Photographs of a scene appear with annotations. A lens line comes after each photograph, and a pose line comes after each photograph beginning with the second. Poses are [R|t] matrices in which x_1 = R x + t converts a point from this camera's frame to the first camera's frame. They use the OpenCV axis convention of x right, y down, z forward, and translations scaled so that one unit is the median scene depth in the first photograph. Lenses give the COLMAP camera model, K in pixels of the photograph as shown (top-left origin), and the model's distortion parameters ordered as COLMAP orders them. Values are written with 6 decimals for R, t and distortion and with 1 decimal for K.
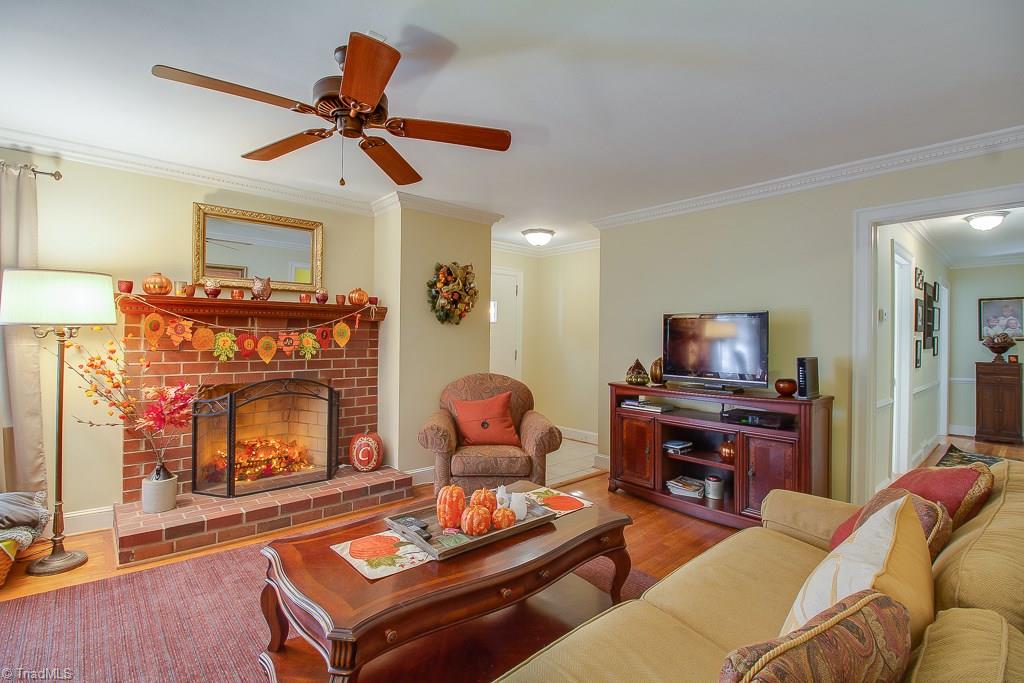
lens RADIAL K [[475.9, 0, 507.4], [0, 475.9, 334.7], [0, 0, 1]] dist [-0.000164, -0.012958]
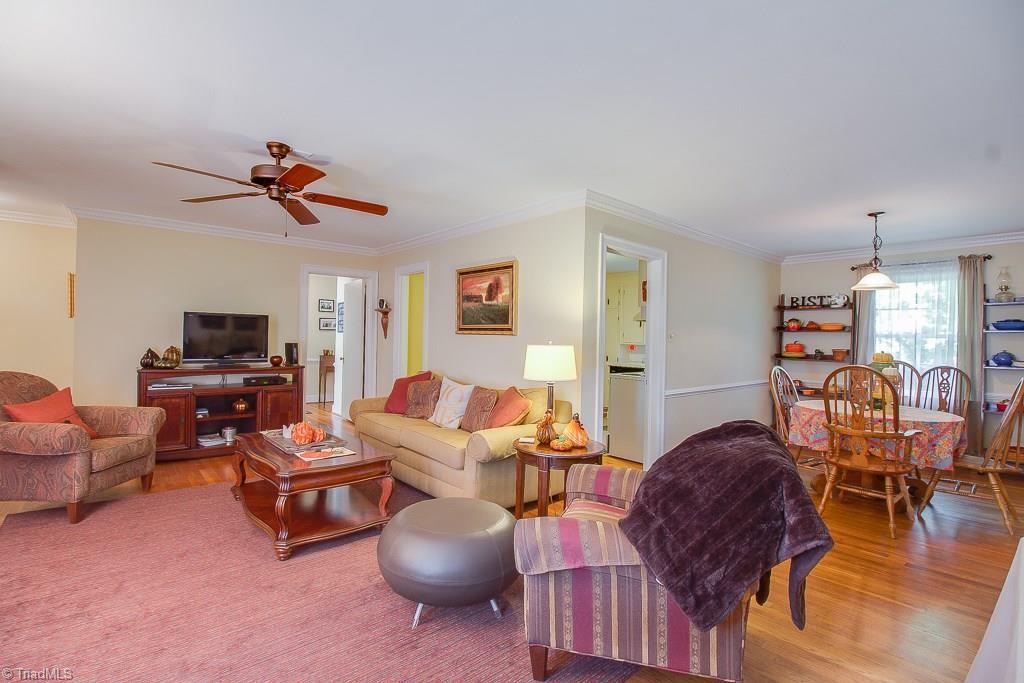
lens RADIAL K [[475.9, 0, 507.4], [0, 475.9, 334.7], [0, 0, 1]] dist [-0.000164, -0.012958]
pose [[0.009144, -0.004595, 0.999948, -0.927150], [-0.029330, 0.999558, 0.004862, -0.012781], [-0.999528, -0.029373, 0.009005, 0.134979]]
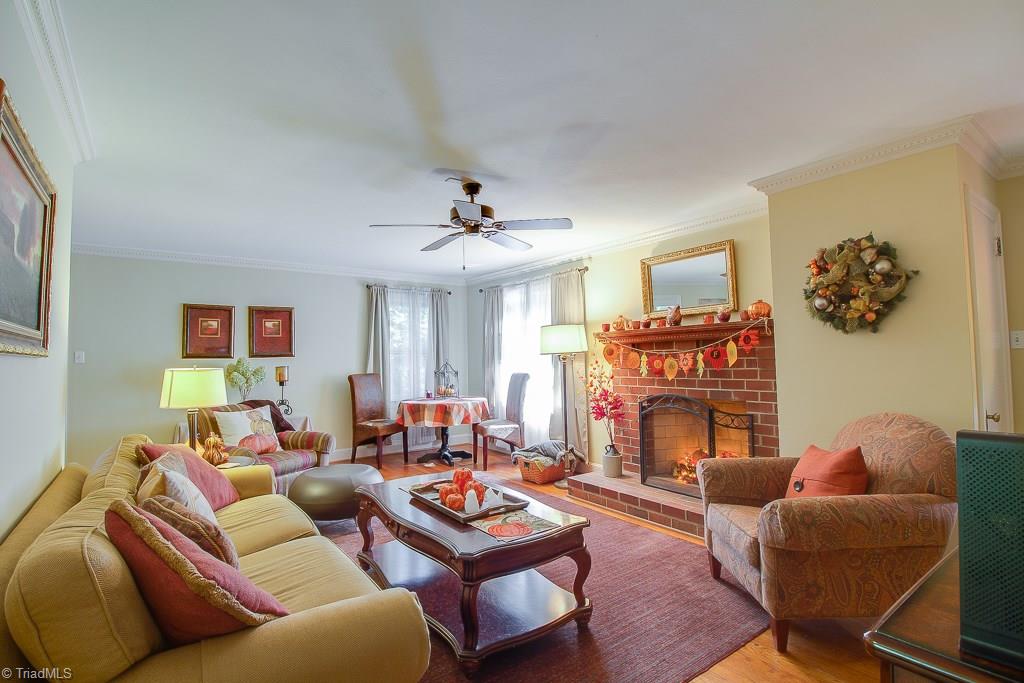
lens RADIAL K [[490.4, 0, 505.2], [0, 490.4, 335.7], [0, 0, 1]] dist [0.000878, -0.017667]
pose [[-0.105373, -0.056407, -0.992832, 0.662203], [0.022825, 0.997990, -0.059122, 0.011231], [0.994171, -0.028891, -0.103873, 0.651037]]
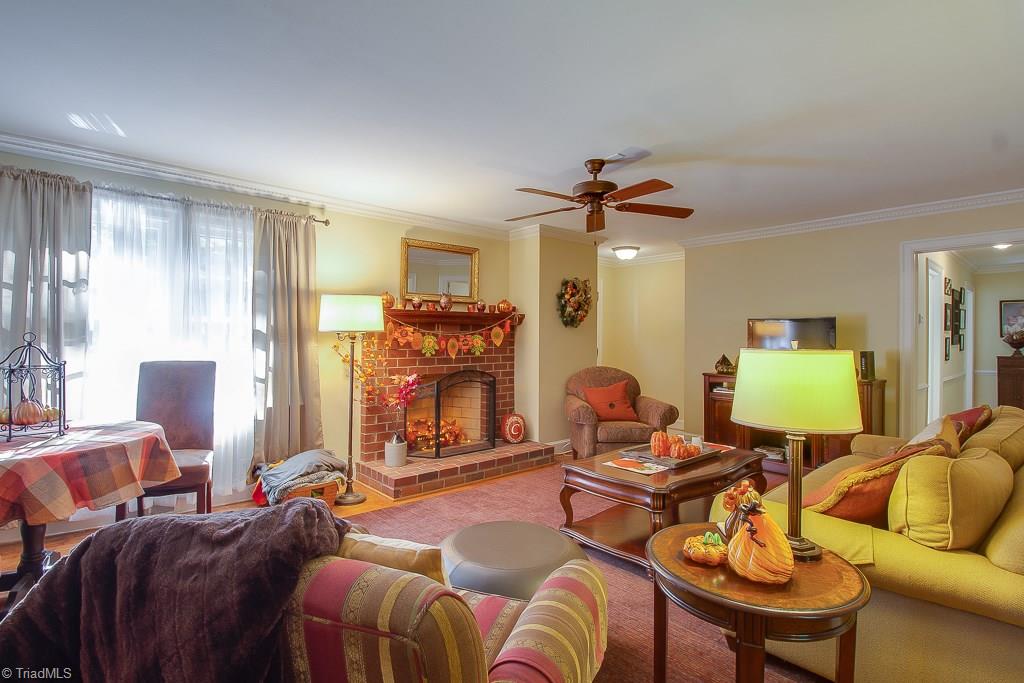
lens RADIAL K [[502.3, 0, 506.7], [0, 502.3, 335.2], [0, 0, 1]] dist [0.001979, -0.014048]
pose [[0.999970, -0.006586, -0.004031, -0.315759], [0.006599, 0.999973, 0.003337, -0.007675], [0.004009, -0.003364, 0.999986, -0.351110]]
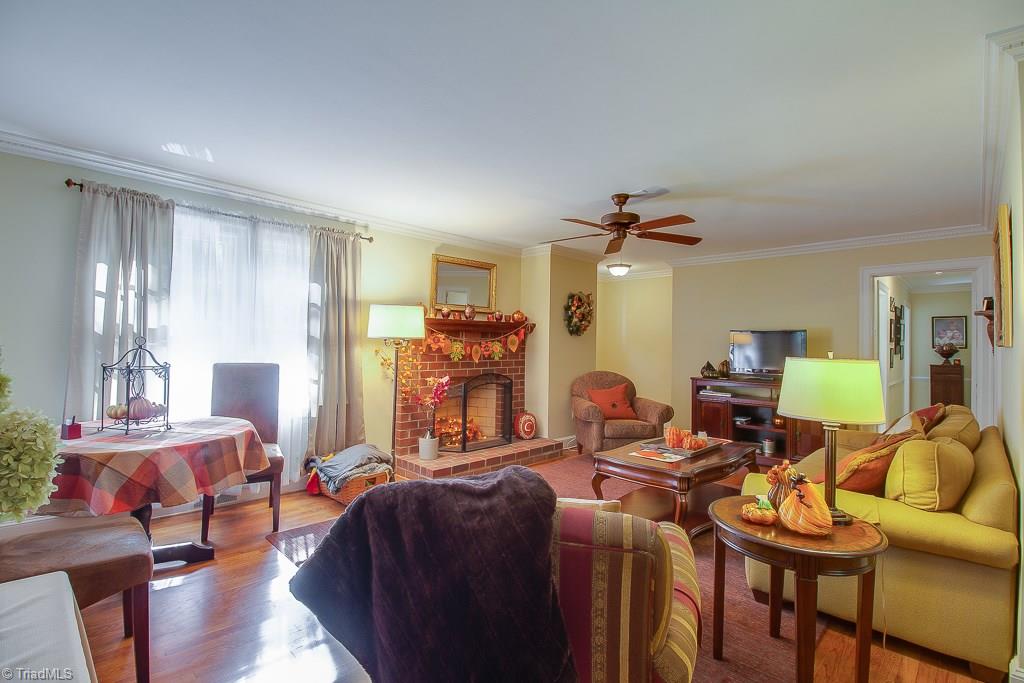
lens RADIAL K [[475.9, 0, 507.4], [0, 475.9, 334.7], [0, 0, 1]] dist [-0.000164, -0.012958]
pose [[0.998212, 0.005323, 0.059535, -0.447684], [-0.004768, 0.999944, -0.009461, -0.012288], [-0.059582, 0.009160, 0.998181, -0.424843]]
